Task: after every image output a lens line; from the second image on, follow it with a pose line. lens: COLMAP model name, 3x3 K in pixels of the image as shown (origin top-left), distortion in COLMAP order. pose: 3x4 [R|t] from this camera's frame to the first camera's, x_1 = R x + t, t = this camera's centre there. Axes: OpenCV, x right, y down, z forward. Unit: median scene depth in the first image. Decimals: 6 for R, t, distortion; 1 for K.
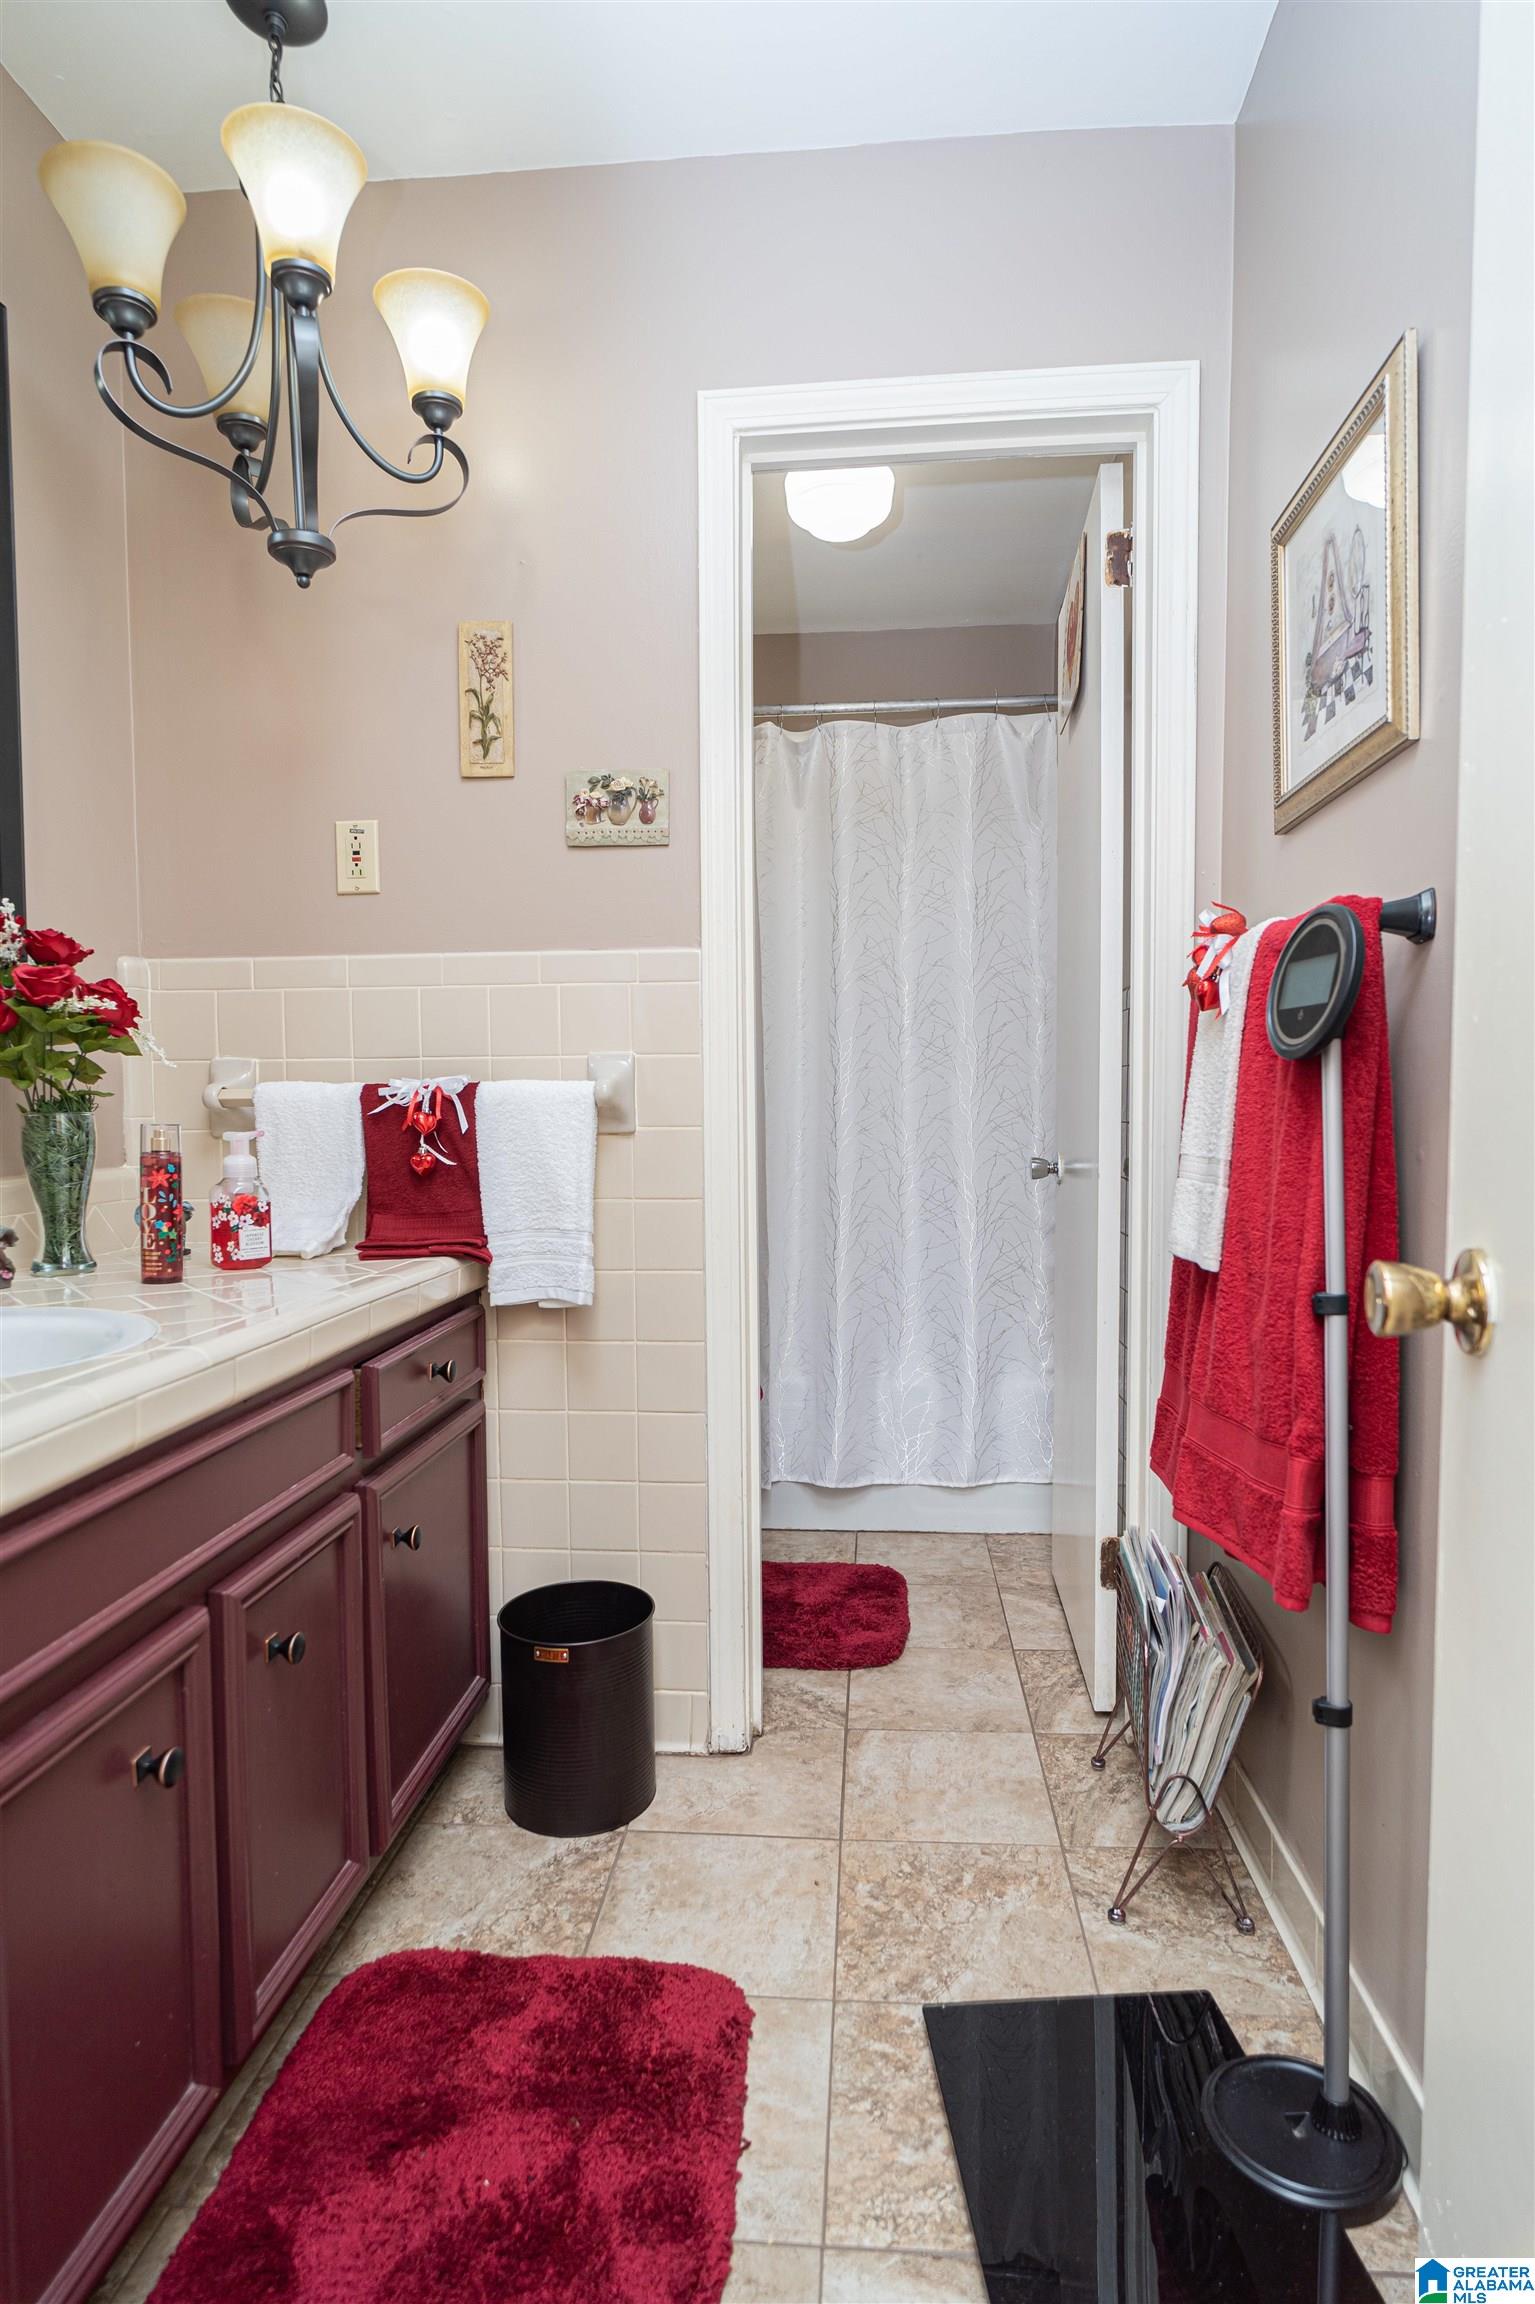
lens RADIAL K [[1185.7, 0, 786.8], [0, 1185.7, 1148.9], [0, 0, 1]] dist [-0.007020, 0.000429]
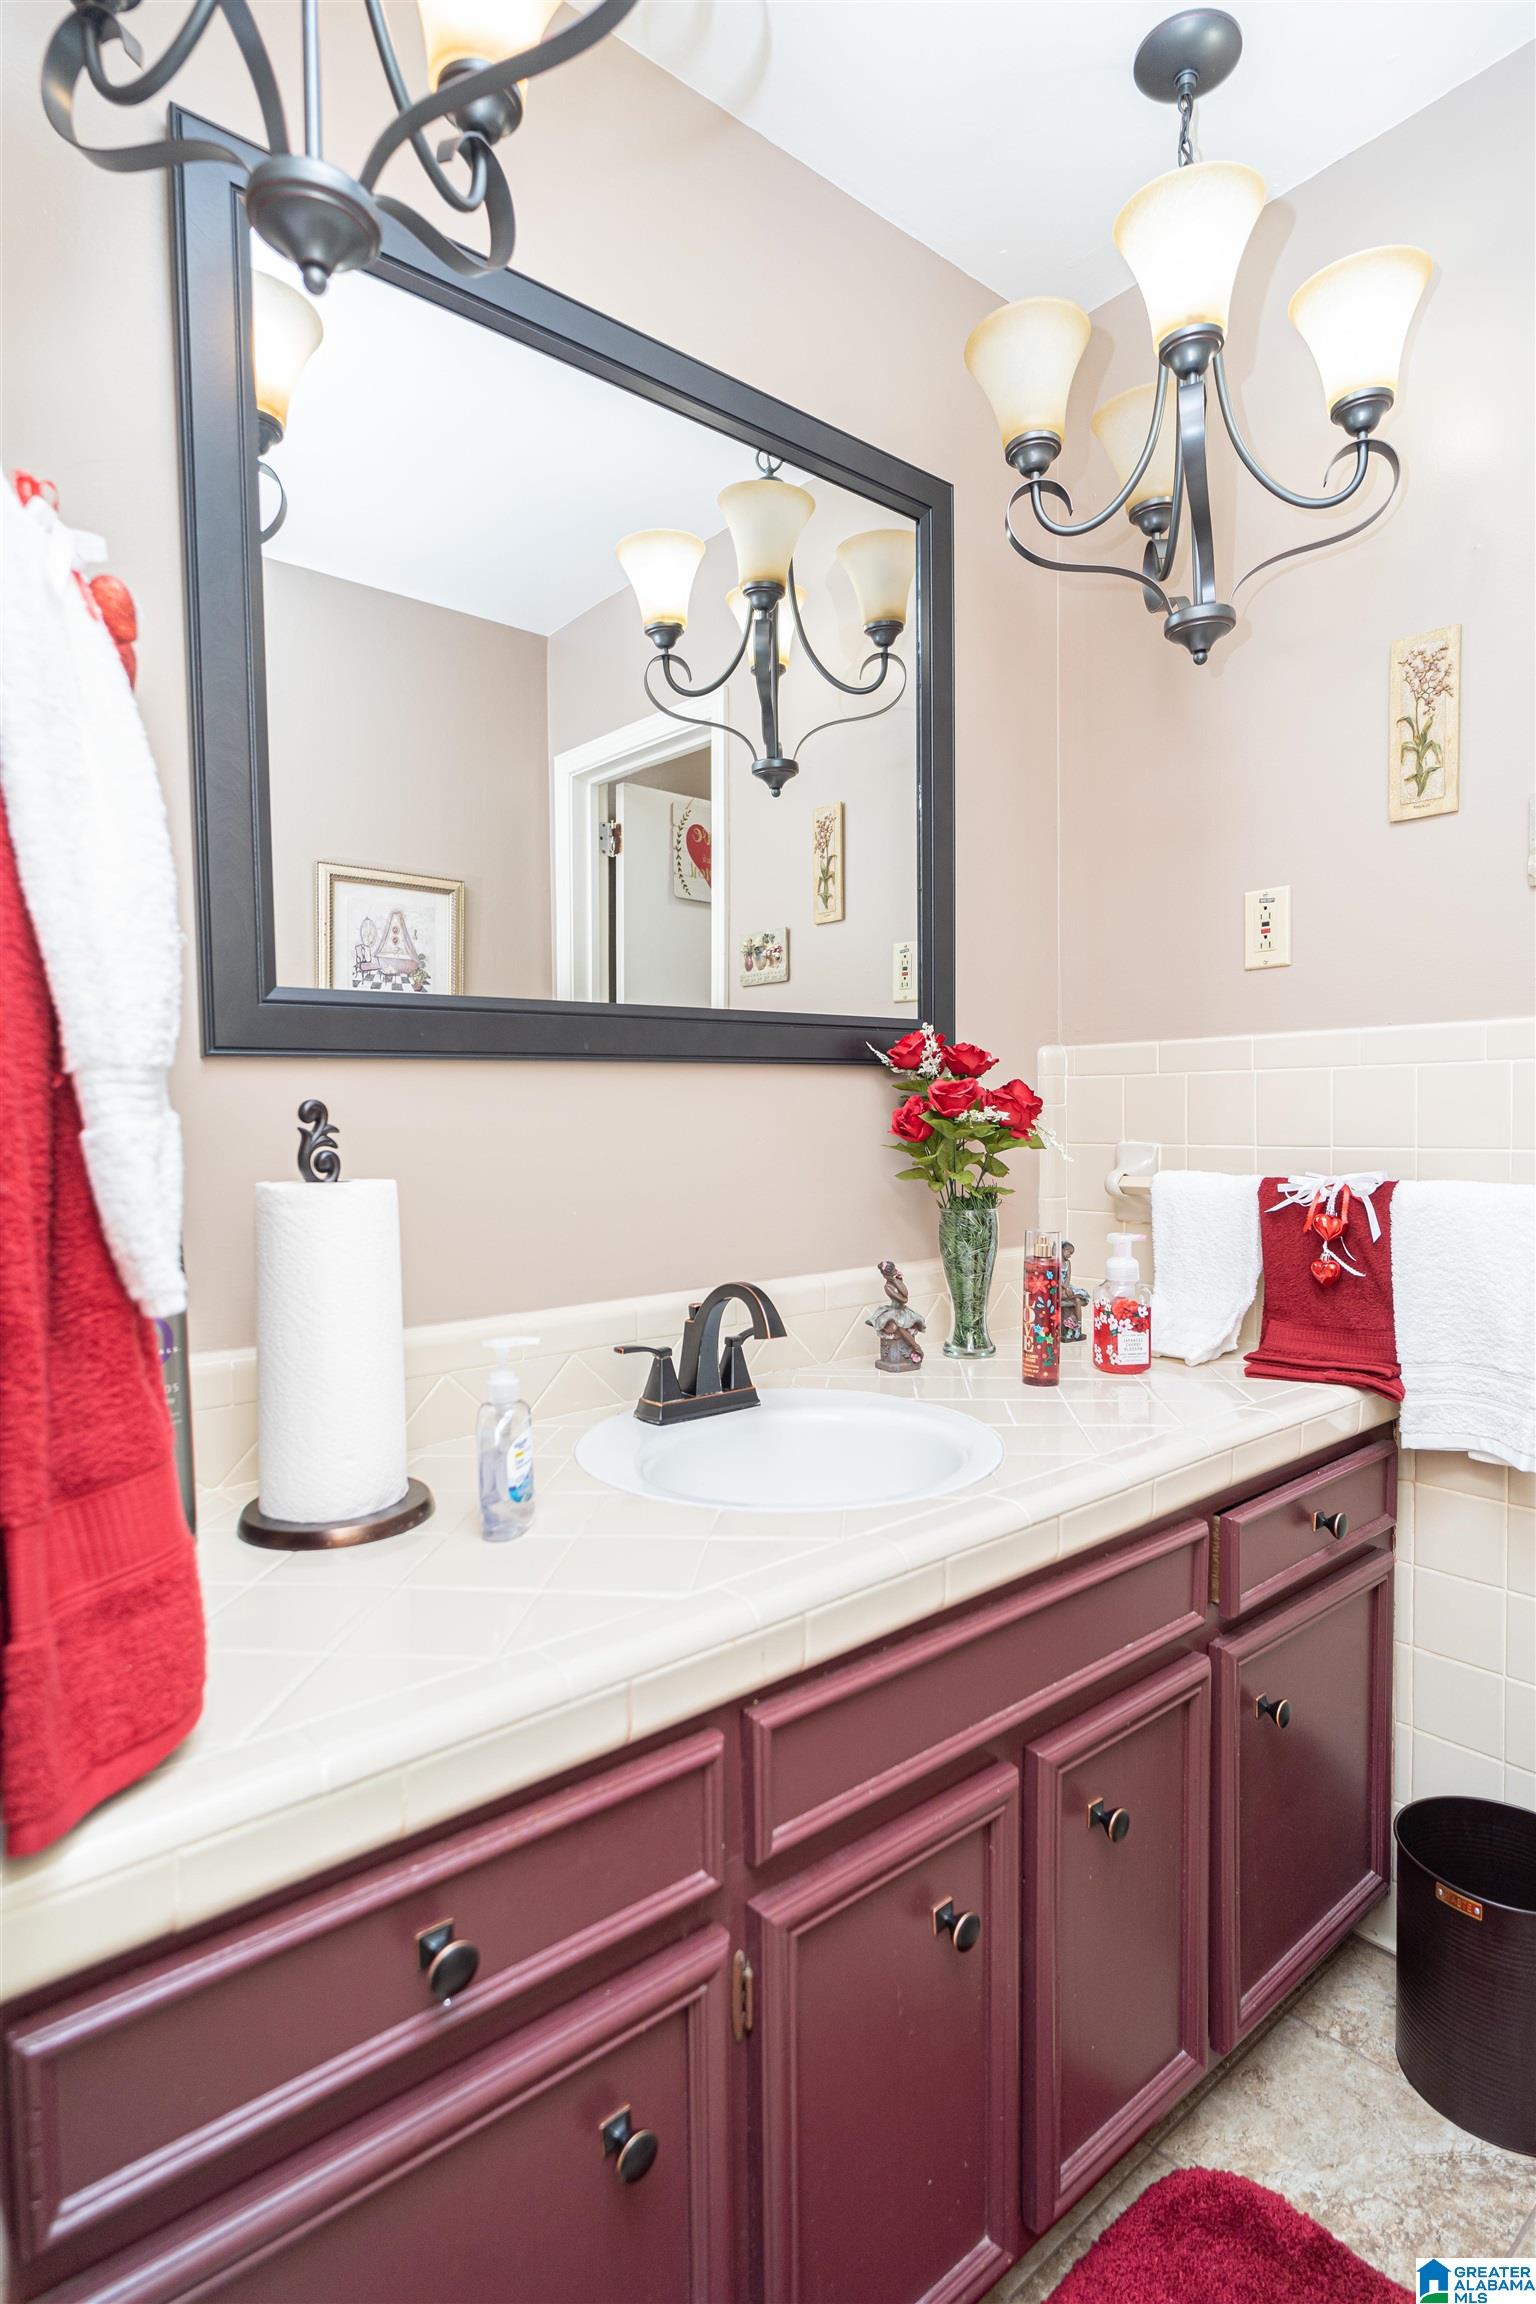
lens RADIAL K [[1185.7, 0, 769.2], [0, 1185.7, 1160.8], [0, 0, 1]] dist [-0.007020, 0.000429]
pose [[0.700253, 0.026636, -0.713397, 0.035372], [-0.027418, 0.999570, 0.010408, -0.079180], [0.713368, 0.012272, 0.700682, 0.097494]]
